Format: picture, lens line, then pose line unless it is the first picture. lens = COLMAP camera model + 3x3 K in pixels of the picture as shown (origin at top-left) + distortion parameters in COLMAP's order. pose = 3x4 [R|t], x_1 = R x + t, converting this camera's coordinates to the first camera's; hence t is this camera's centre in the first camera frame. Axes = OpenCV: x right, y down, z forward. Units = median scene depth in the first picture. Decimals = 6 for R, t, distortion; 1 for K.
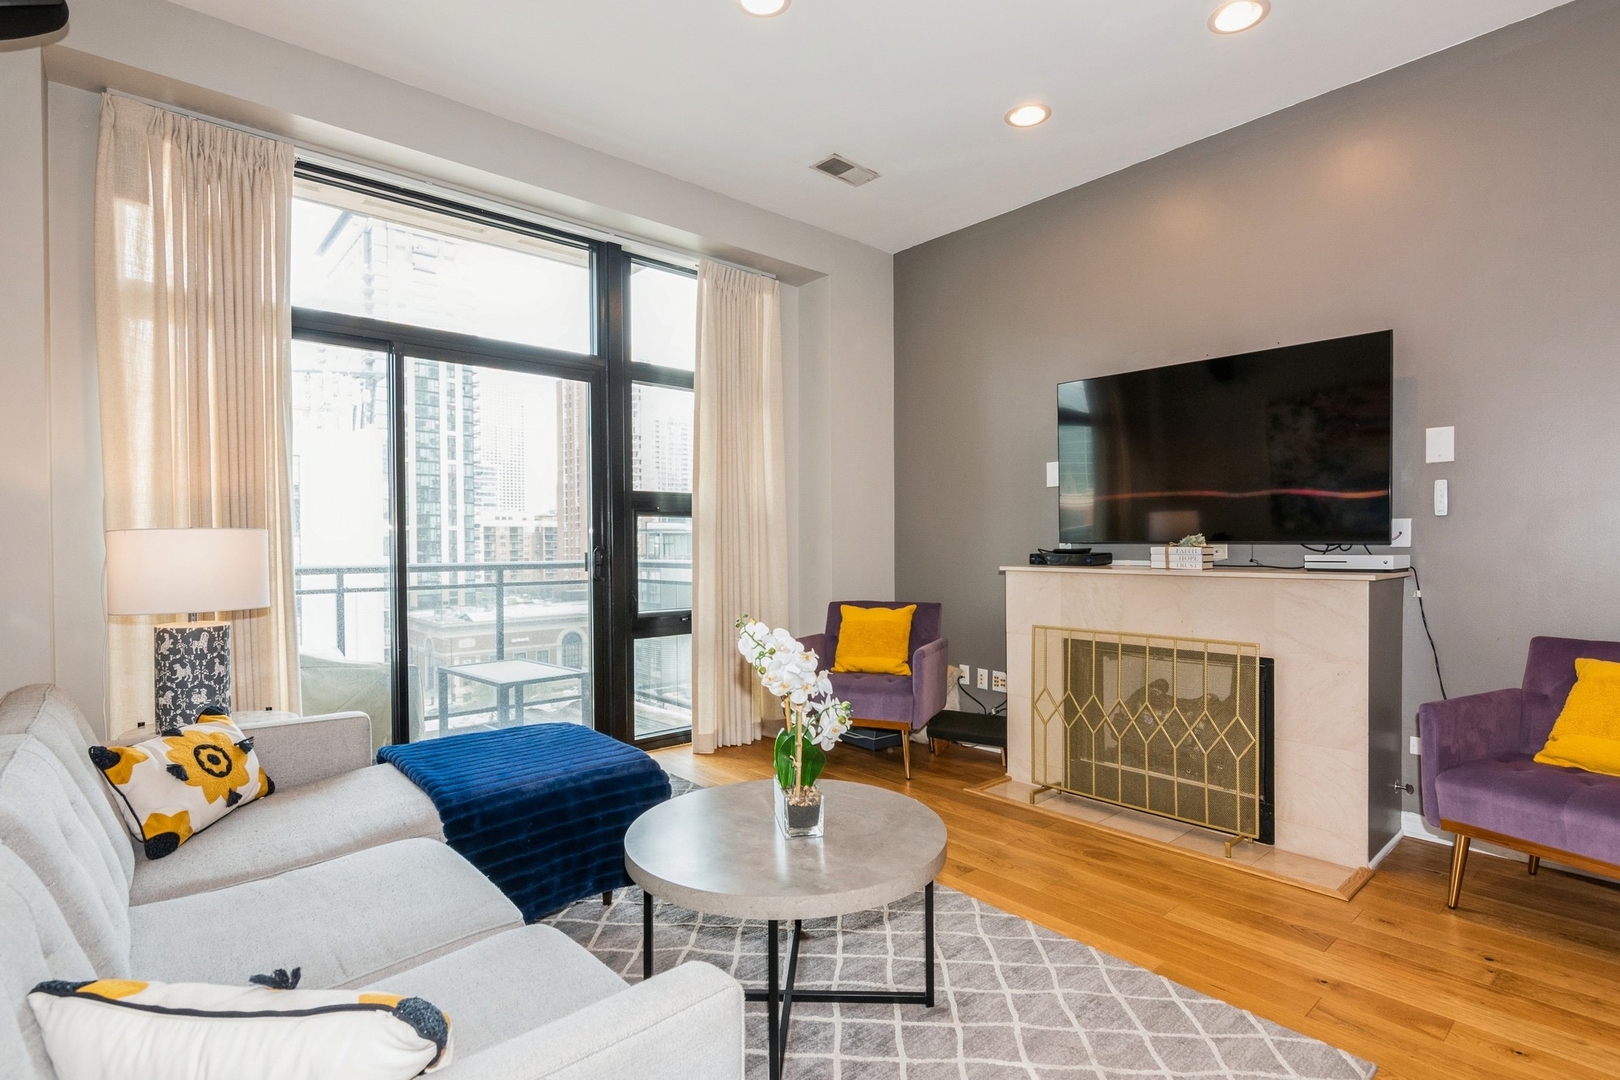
lens RADIAL K [[792.2, 0, 828.5], [0, 792.2, 545.3], [0, 0, 1]] dist [-0.001455, -0.000381]
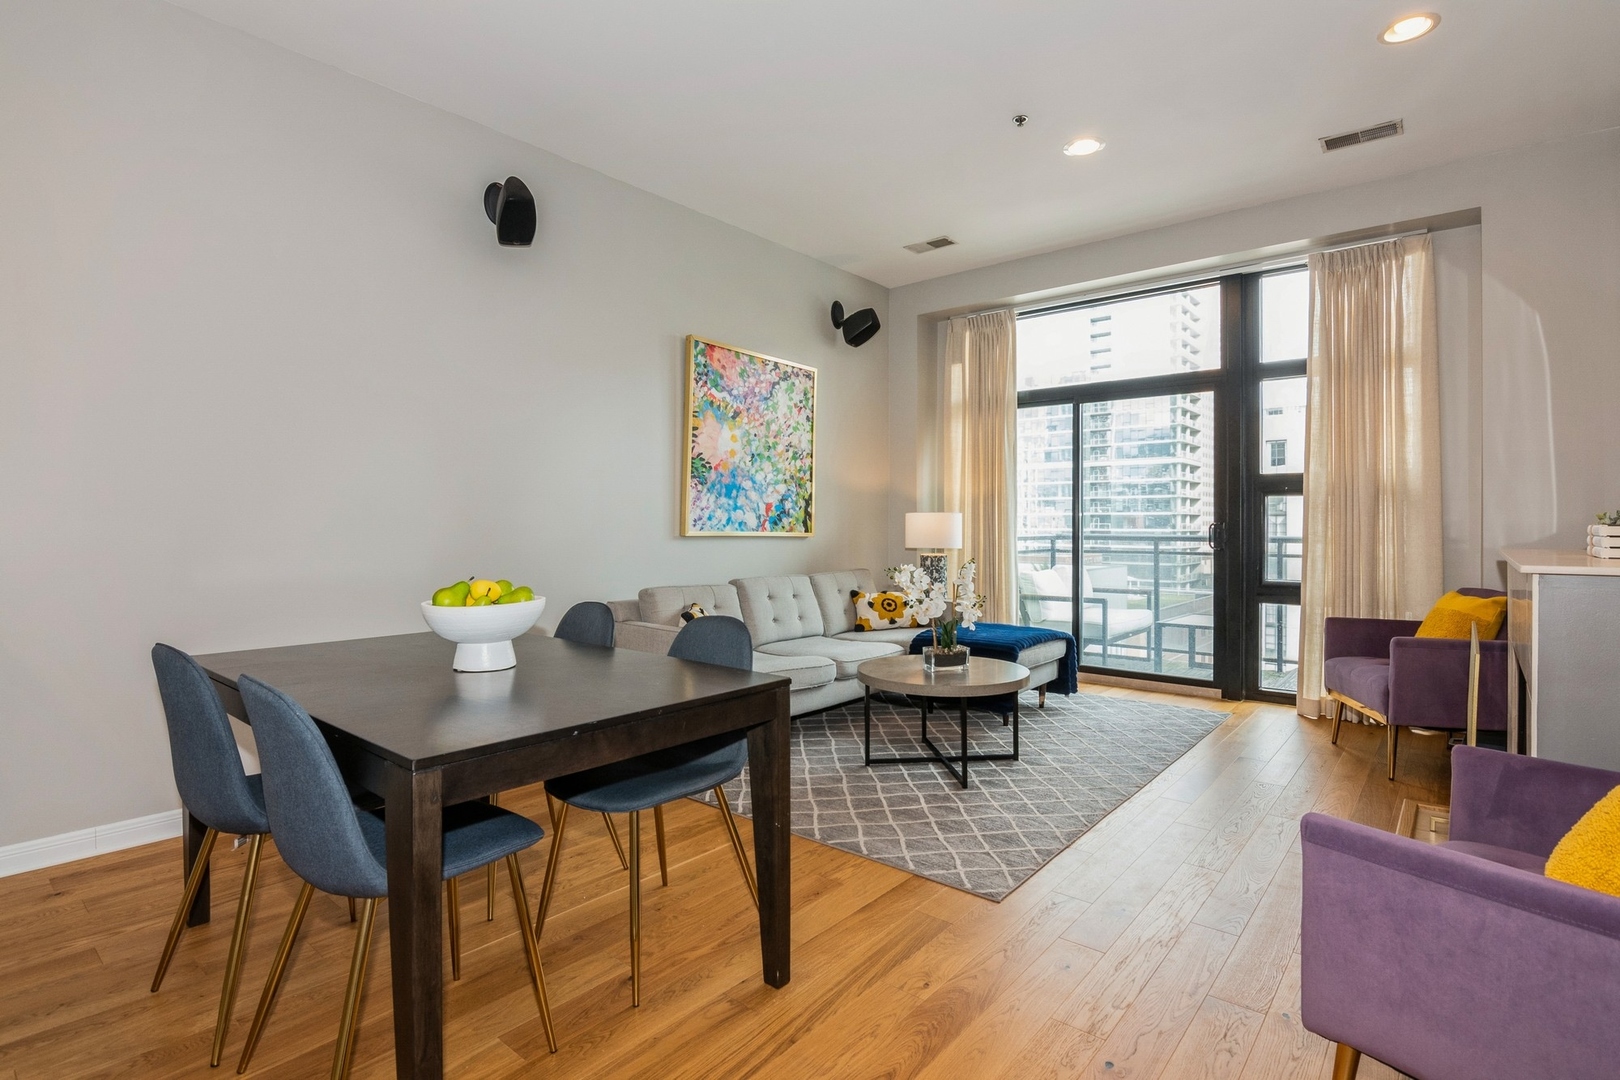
lens RADIAL K [[792.6, 0, 823.9], [0, 792.6, 514.9], [0, 0, 1]] dist [-0.001351, -0.001438]
pose [[0.147260, -0.010437, -0.989043, 0.785958], [-0.006853, 0.999910, -0.011572, 0.008047], [0.989074, 0.008482, 0.147175, 0.198348]]
